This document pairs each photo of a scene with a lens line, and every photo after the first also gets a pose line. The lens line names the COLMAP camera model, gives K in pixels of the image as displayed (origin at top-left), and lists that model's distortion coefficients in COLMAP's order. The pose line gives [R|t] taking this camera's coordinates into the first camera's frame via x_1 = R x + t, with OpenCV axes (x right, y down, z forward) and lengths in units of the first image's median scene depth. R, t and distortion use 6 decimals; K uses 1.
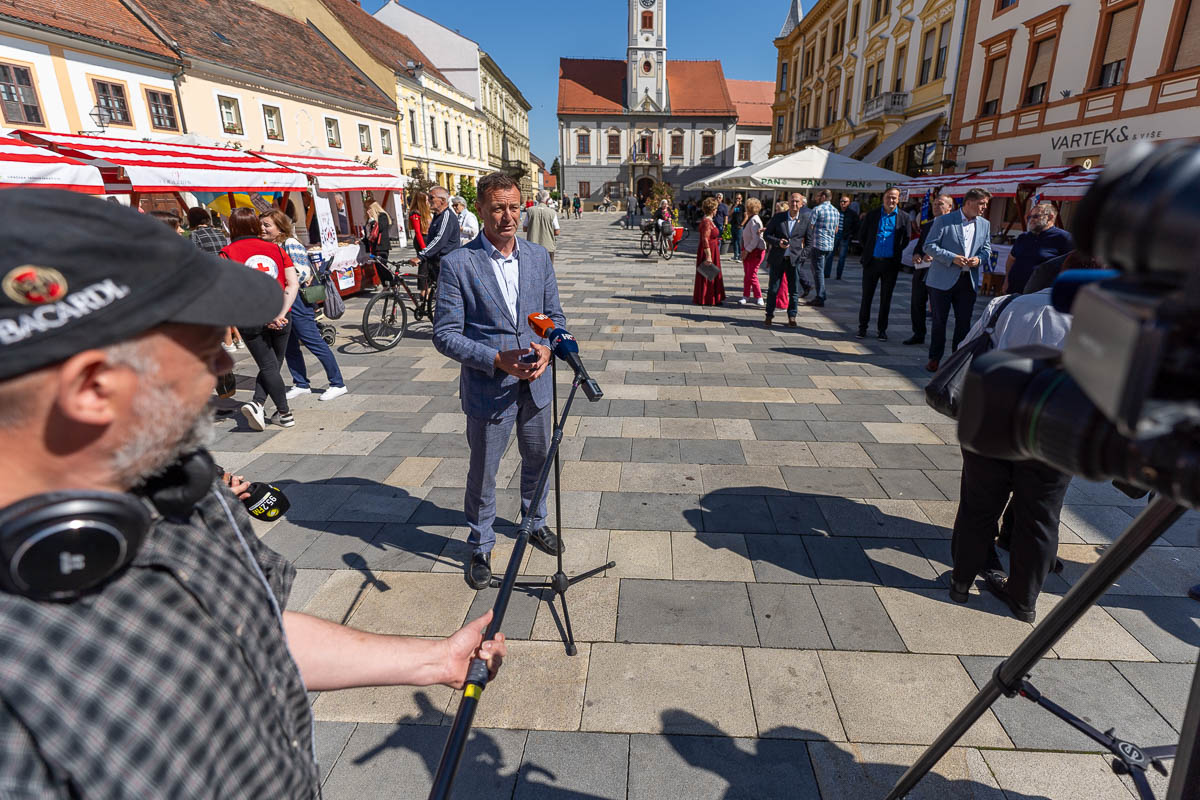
lens RADIAL K [[567.2, 0, 636.4], [0, 567.2, 357.0], [0, 0, 1]] dist [0.007110, -0.000668]
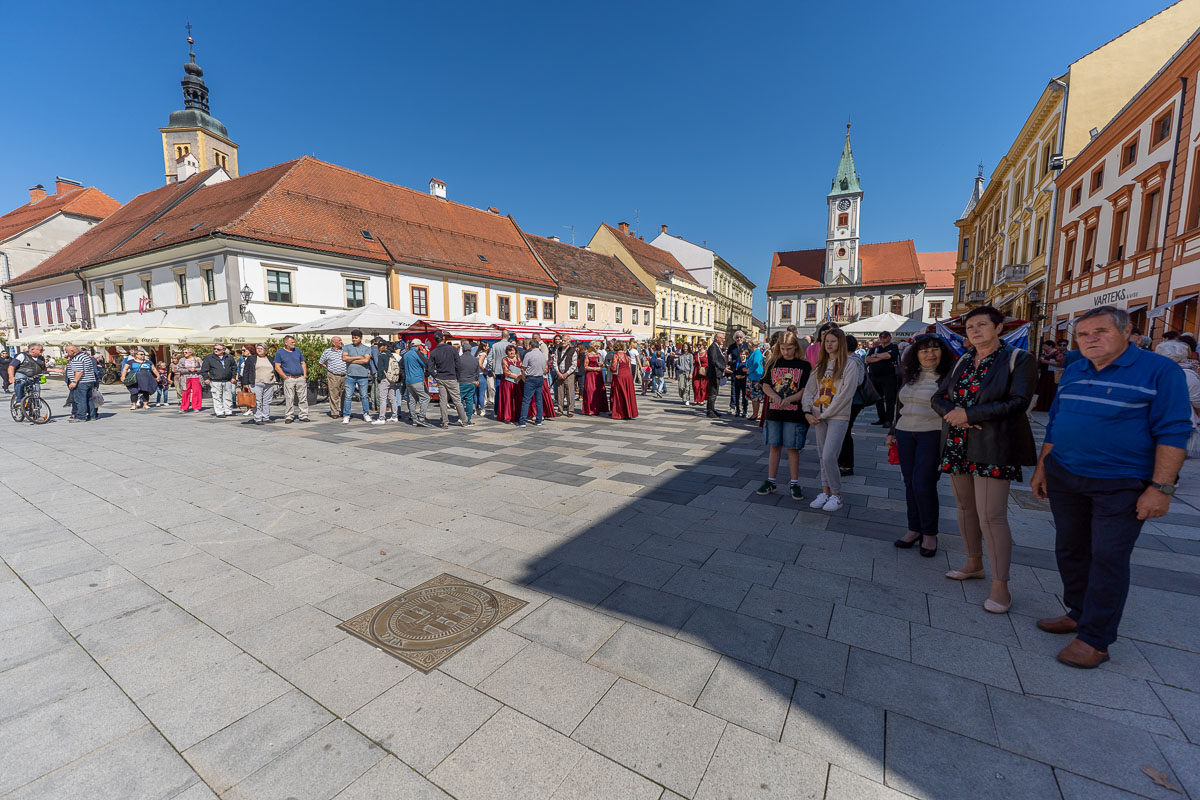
lens RADIAL K [[473.1, 0, 600.0], [0, 473.1, 400.0], [0, 0, 1]] dist [0.009810, 0.000175]
pose [[0.873077, 0.040626, -0.485887, 0.080565], [-0.125045, 0.981850, -0.142595, 0.047260], [0.471275, 0.185254, 0.862311, -0.140994]]
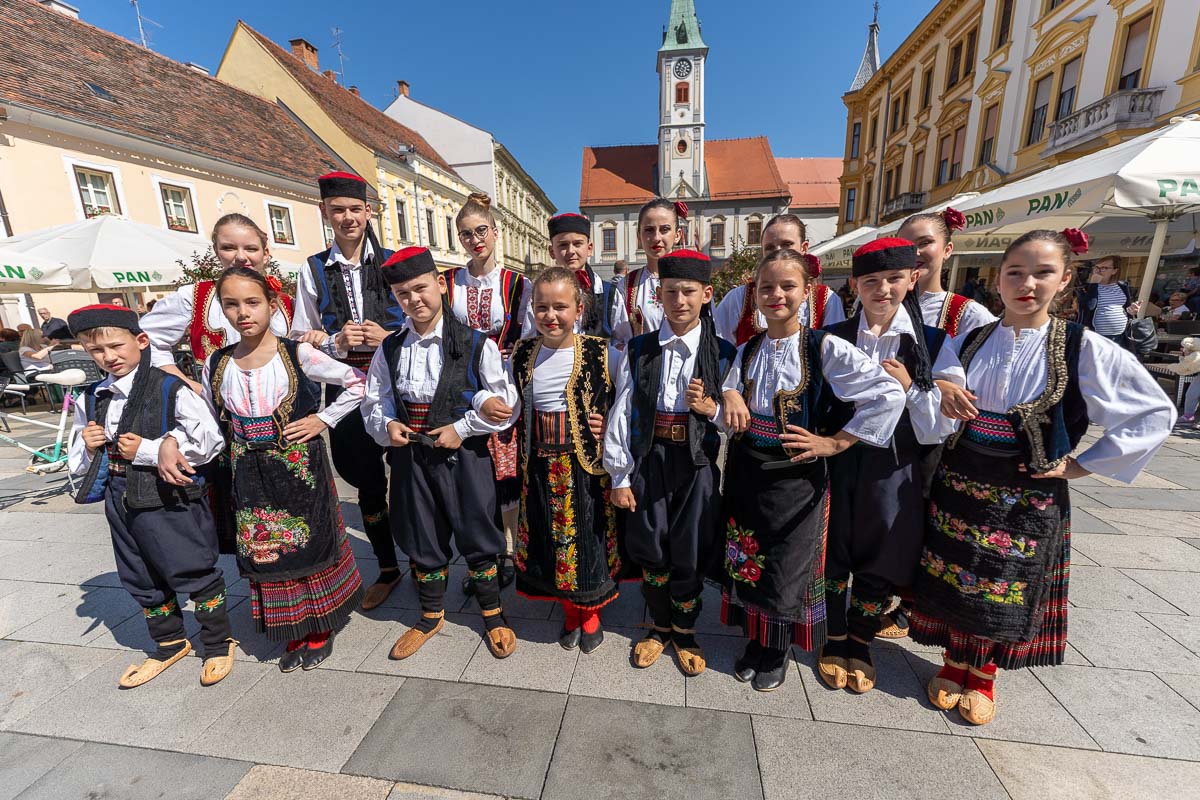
lens RADIAL K [[539.3, 0, 592.2], [0, 539.3, 441.5], [0, 0, 1]] dist [0.000508, -0.000001]
pose [[0.991193, -0.003597, -0.132377, -0.009997], [0.000825, 0.999779, -0.020984, -0.045720], [0.132423, 0.020690, 0.990977, 0.183055]]
